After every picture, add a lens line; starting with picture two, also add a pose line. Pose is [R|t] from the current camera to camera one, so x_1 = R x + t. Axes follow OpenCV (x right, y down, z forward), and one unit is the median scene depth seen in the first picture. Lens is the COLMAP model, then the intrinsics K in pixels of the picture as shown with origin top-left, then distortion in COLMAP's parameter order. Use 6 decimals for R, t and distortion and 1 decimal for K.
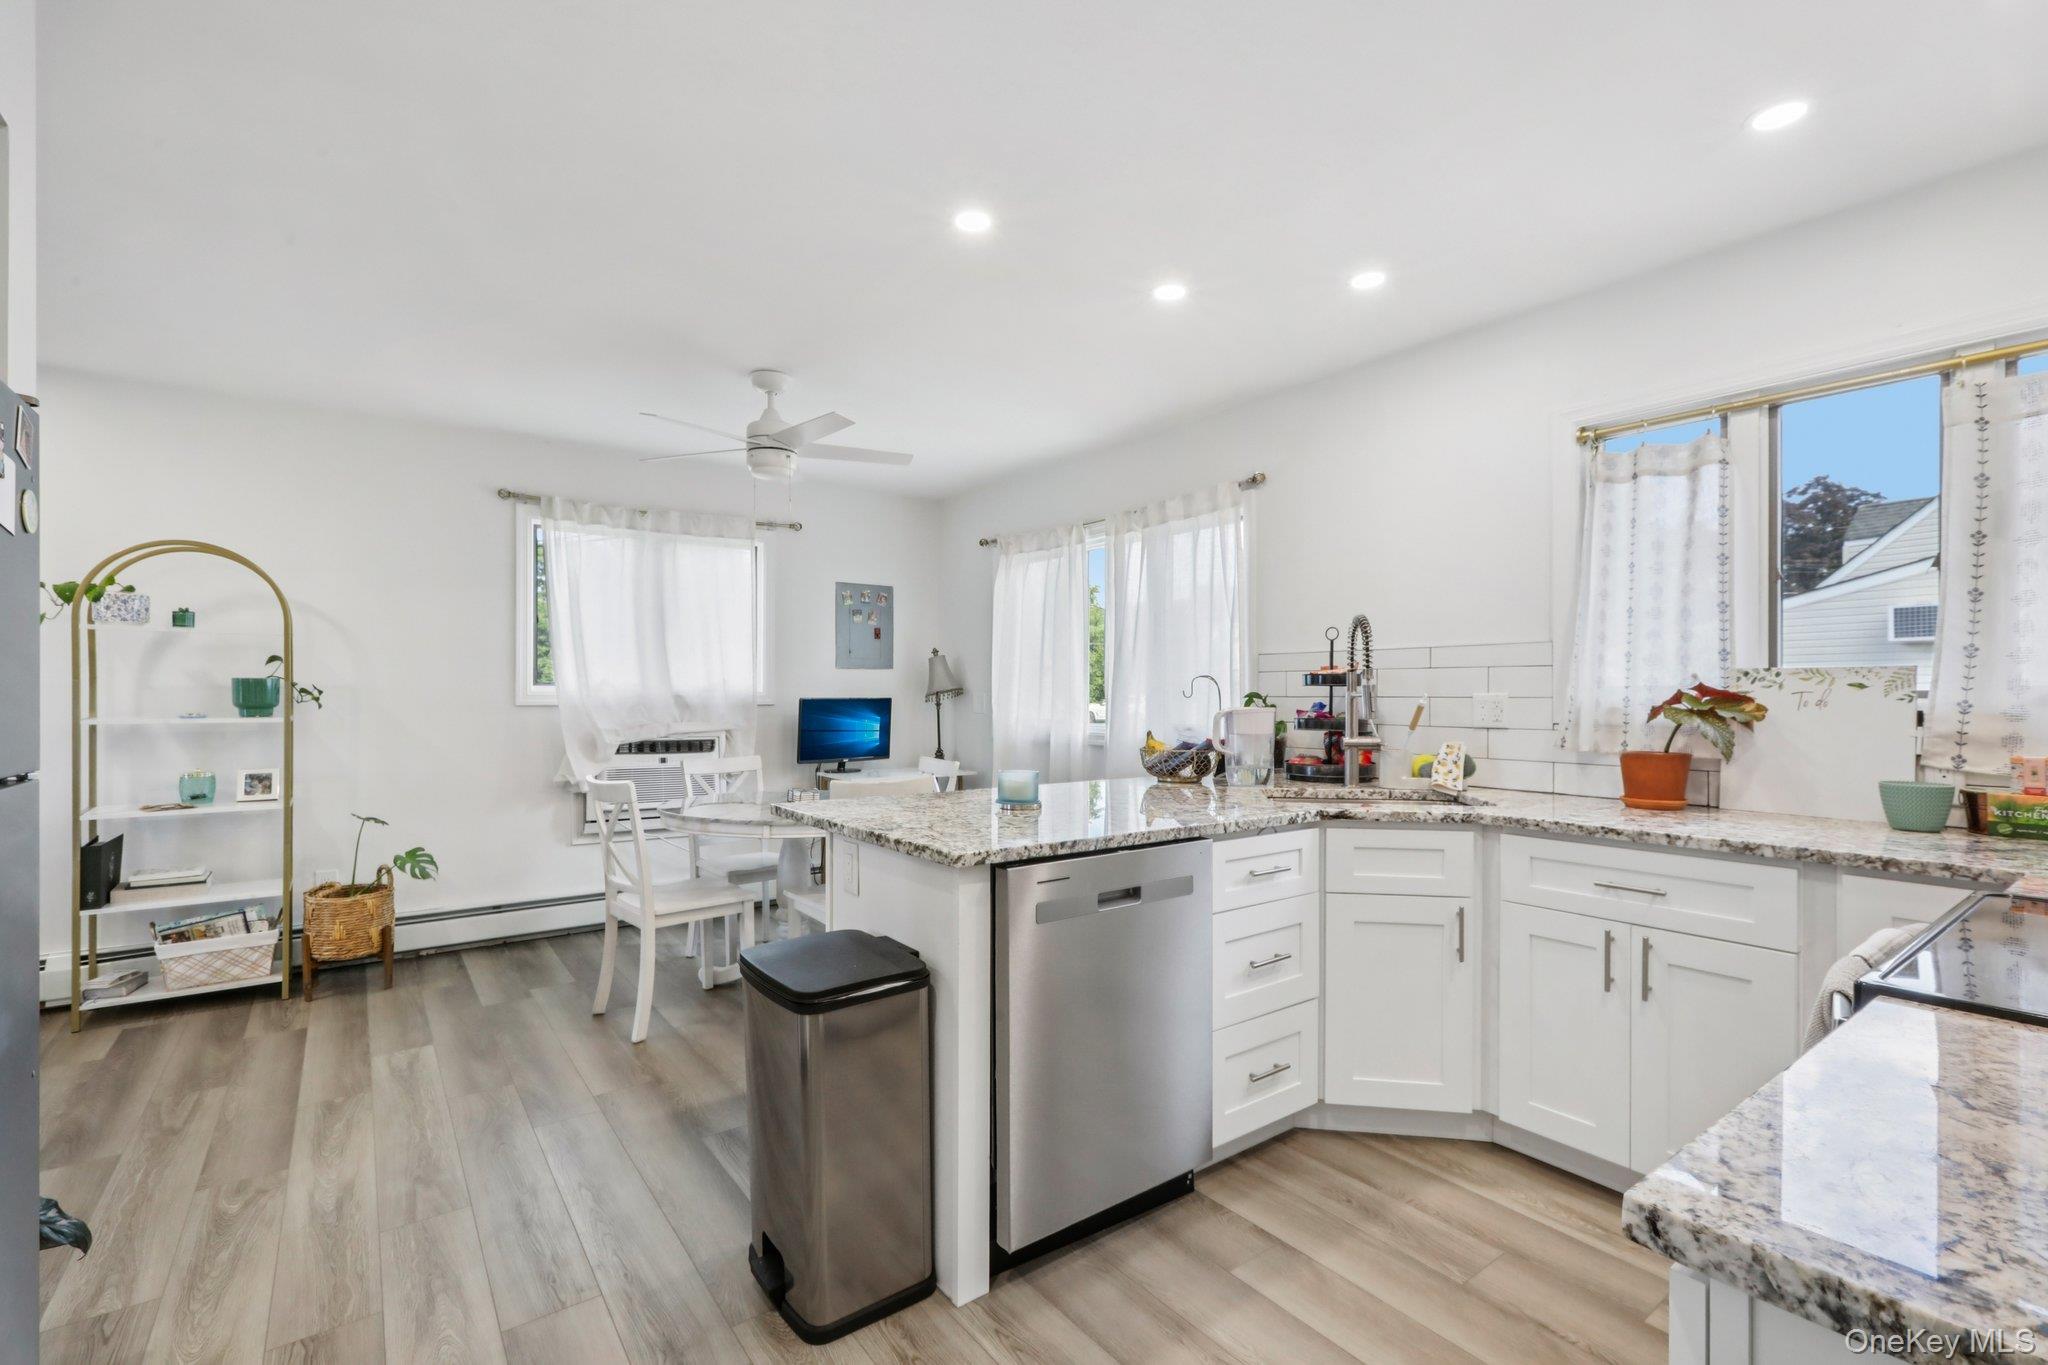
lens RADIAL K [[908.3, 0, 1026.4], [0, 908.3, 691.5], [0, 0, 1]] dist [-0.001790, 0.001887]
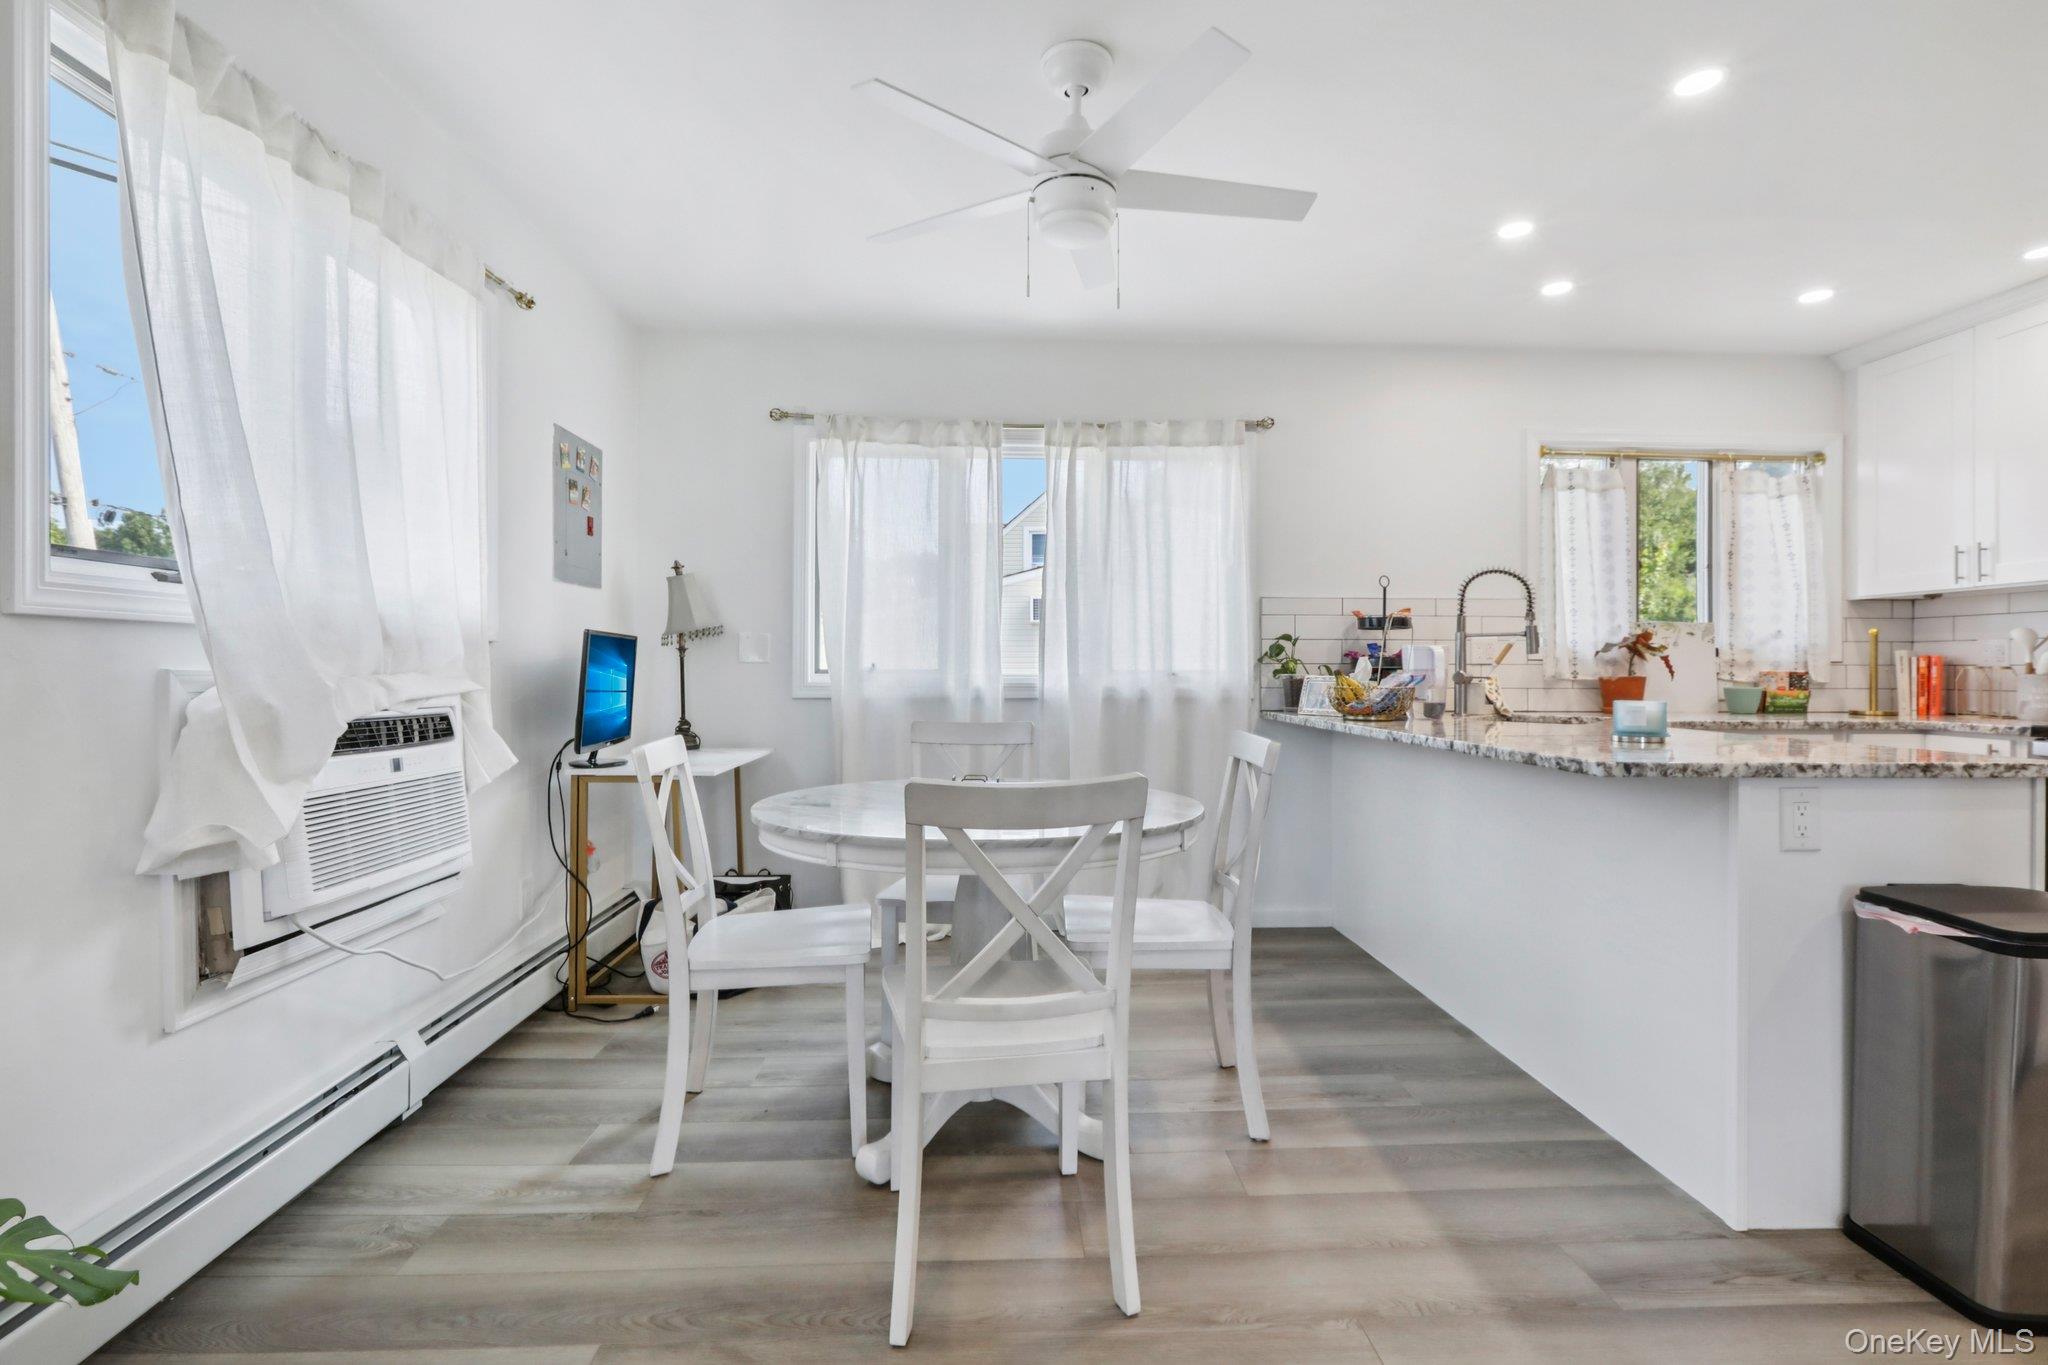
lens RADIAL K [[908.3, 0, 1021.1], [0, 908.3, 664.9], [0, 0, 1]] dist [-0.001790, 0.001887]
pose [[0.561211, 0.002451, 0.827669, -0.781439], [-0.005192, 0.999986, 0.000559, 0.037410], [-0.827657, -0.004611, 0.561216, 0.702053]]
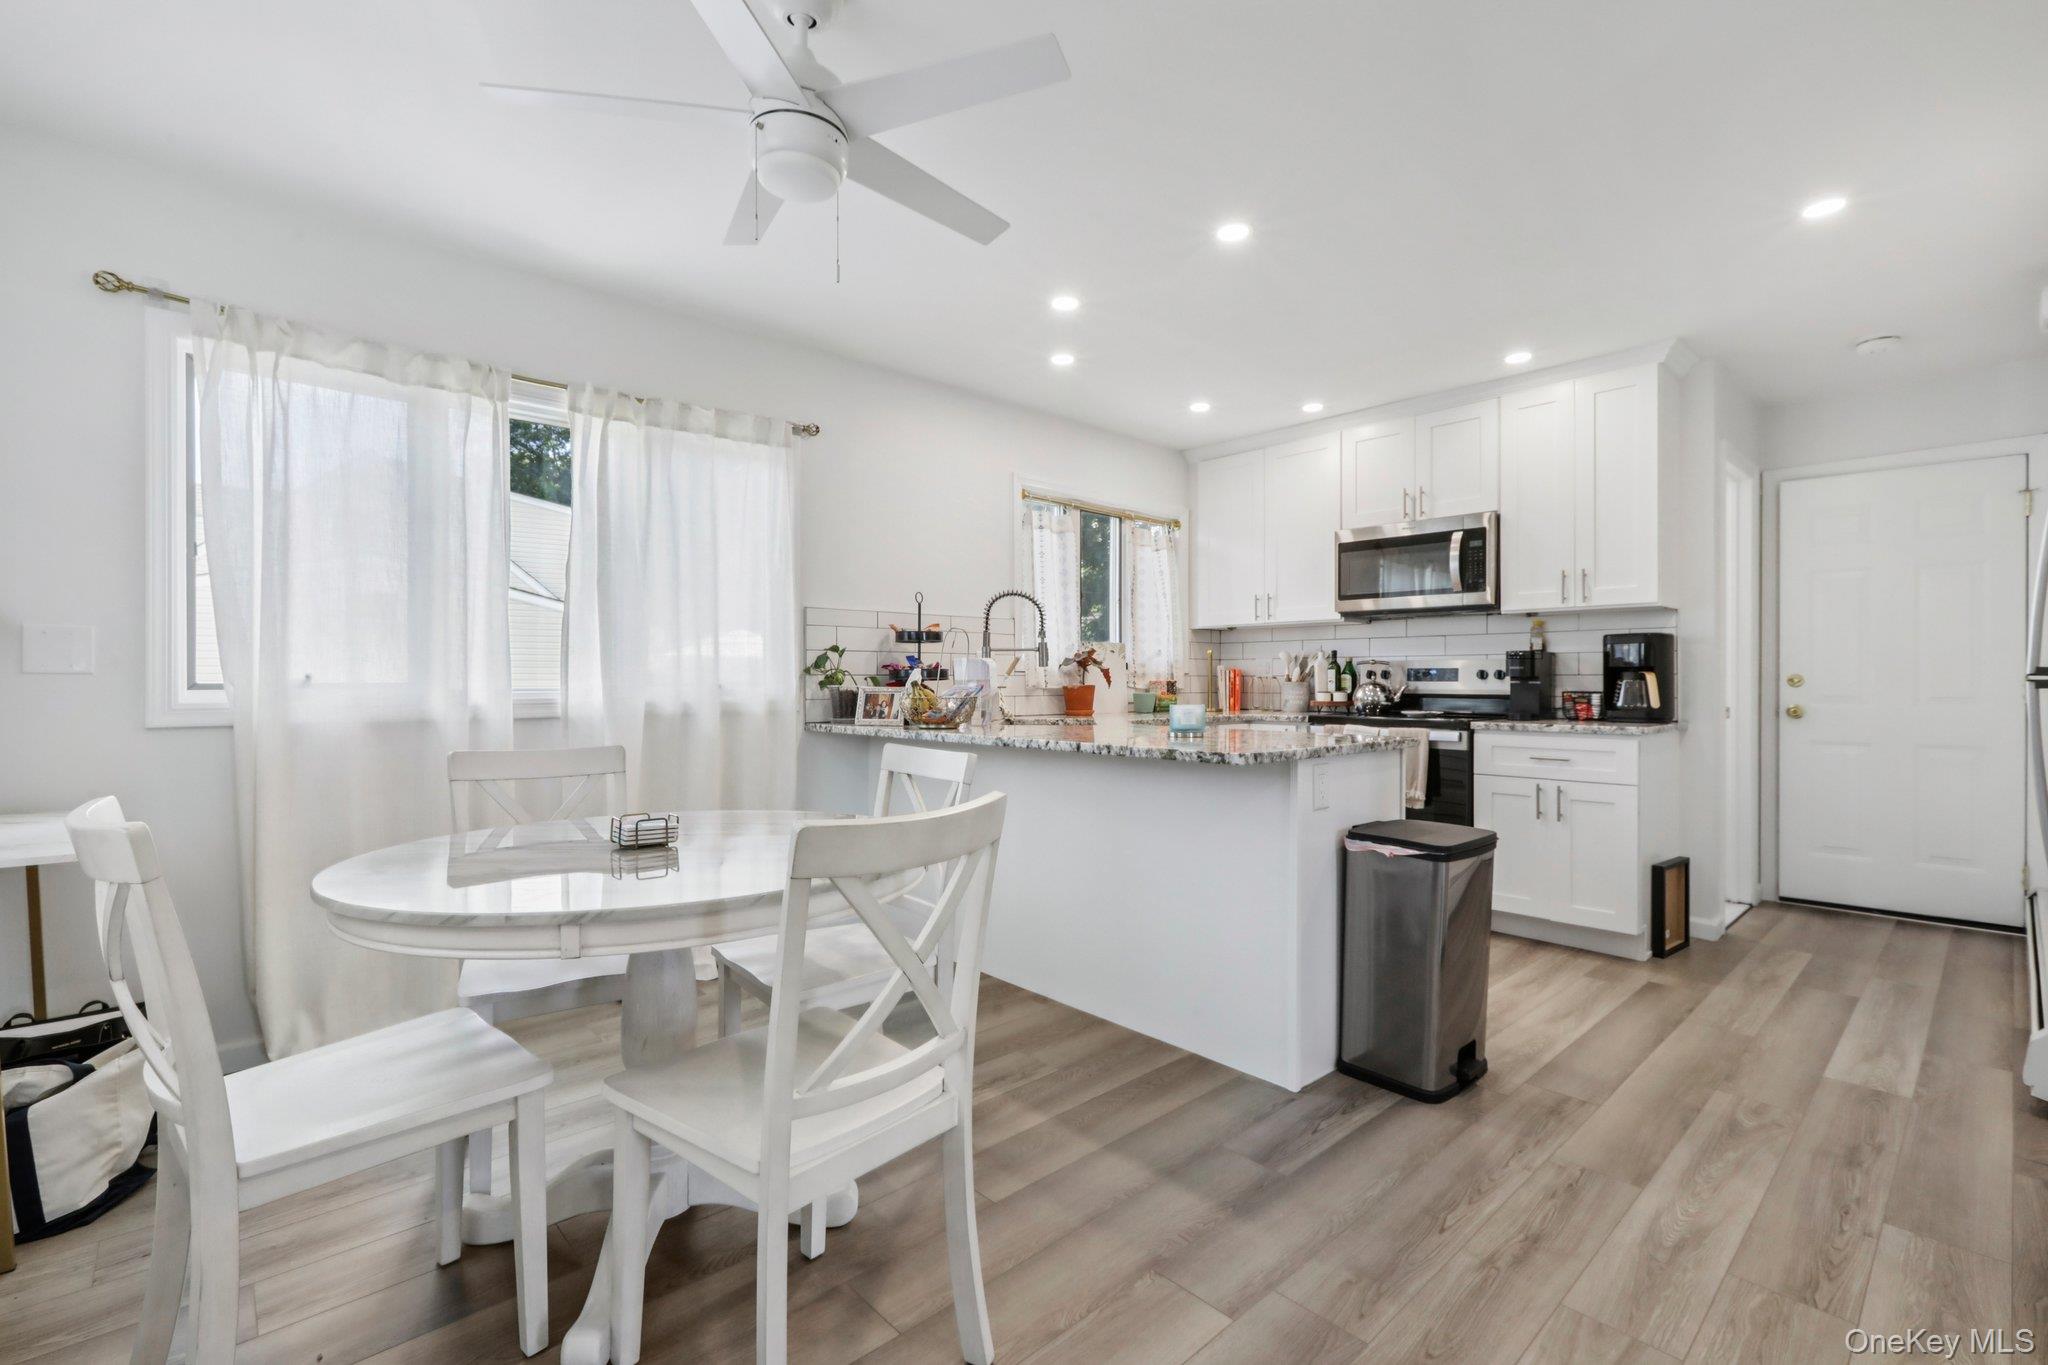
lens RADIAL K [[908.3, 0, 1020.2], [0, 908.3, 679.0], [0, 0, 1]] dist [-0.001790, 0.001887]
pose [[-0.097308, -0.000739, 0.995254, -0.800663], [-0.003365, 0.999994, 0.000414, 0.038337], [-0.995249, -0.003309, -0.097310, 0.927867]]
